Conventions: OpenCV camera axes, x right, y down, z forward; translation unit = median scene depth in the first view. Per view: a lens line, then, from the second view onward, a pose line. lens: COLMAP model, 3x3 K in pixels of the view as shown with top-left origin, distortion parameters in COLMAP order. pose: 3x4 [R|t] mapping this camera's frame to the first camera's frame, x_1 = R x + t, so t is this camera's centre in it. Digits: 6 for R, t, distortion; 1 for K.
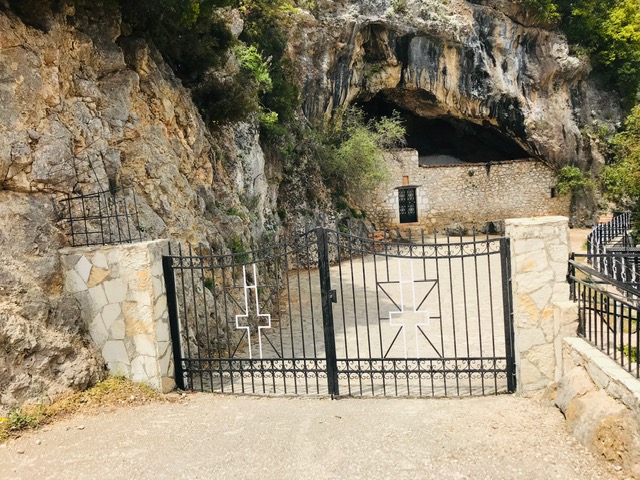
lens RADIAL K [[529.7, 0, 319.3], [0, 529.7, 242.1], [0, 0, 1]] dist [0.026068, -0.030704]
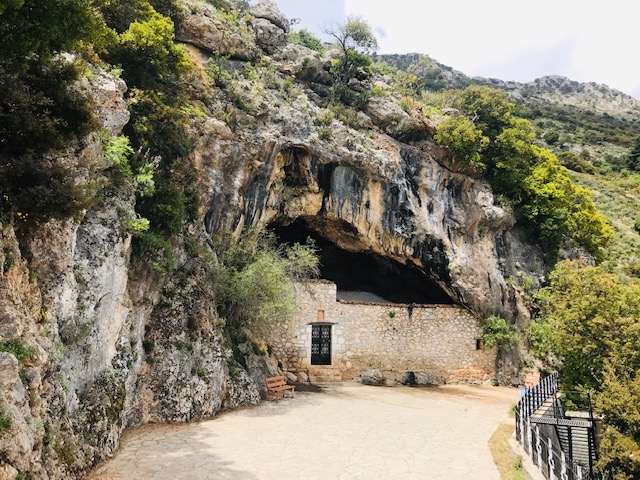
lens RADIAL K [[529.7, 0, 319.4], [0, 529.7, 239.1], [0, 0, 1]] dist [0.026068, -0.030704]
pose [[0.988405, 0.108297, 0.106426, 0.055302], [-0.079147, 0.965636, -0.247554, -0.021453], [-0.129578, 0.236260, 0.963011, 0.116824]]
